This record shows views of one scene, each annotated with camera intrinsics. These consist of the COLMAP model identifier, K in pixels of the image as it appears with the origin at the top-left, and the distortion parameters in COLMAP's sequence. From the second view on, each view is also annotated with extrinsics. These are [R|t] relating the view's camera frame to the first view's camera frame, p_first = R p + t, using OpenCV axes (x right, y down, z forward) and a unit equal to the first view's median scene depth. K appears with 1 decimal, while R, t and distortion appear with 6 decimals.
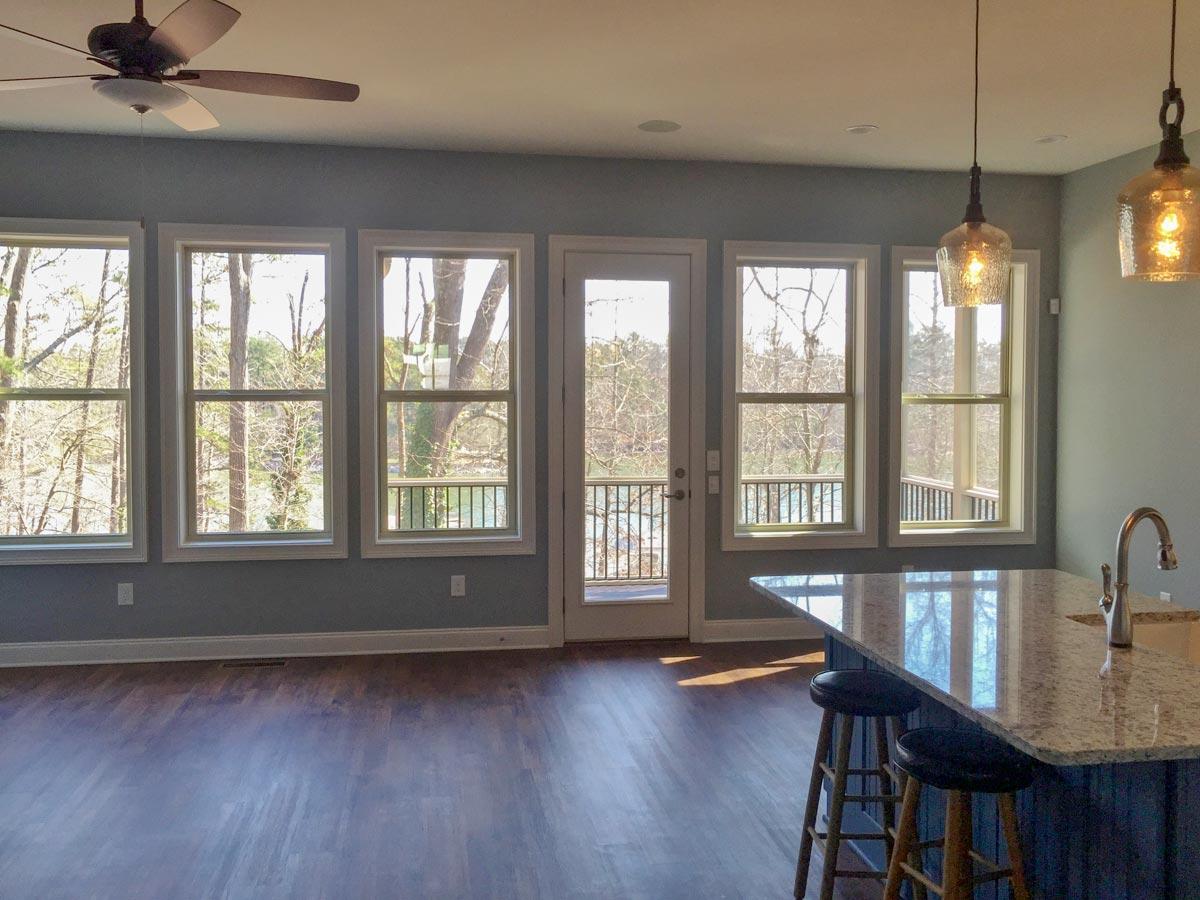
lens RADIAL K [[936.1, 0, 658.8], [0, 936.1, 433.7], [0, 0, 1]] dist [-0.004080, -0.002784]
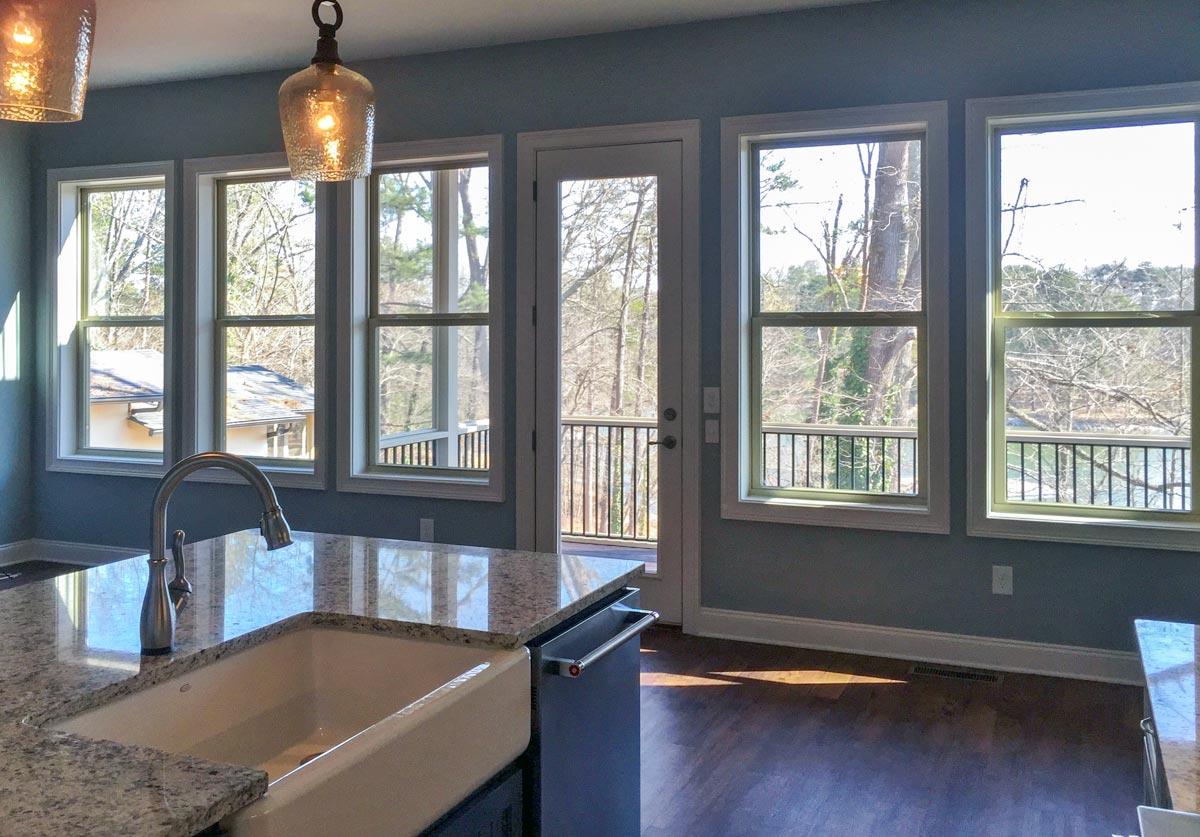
lens RADIAL K [[1217.7, 0, 569.8], [0, 1217.7, 314.7], [0, 0, 1]] dist [-0.001788, 0.000000]
pose [[0.828248, -0.009373, -0.560283, 0.531158], [-0.016554, 0.999014, -0.041183, 0.001362], [0.560117, 0.043384, 0.827277, 0.095094]]
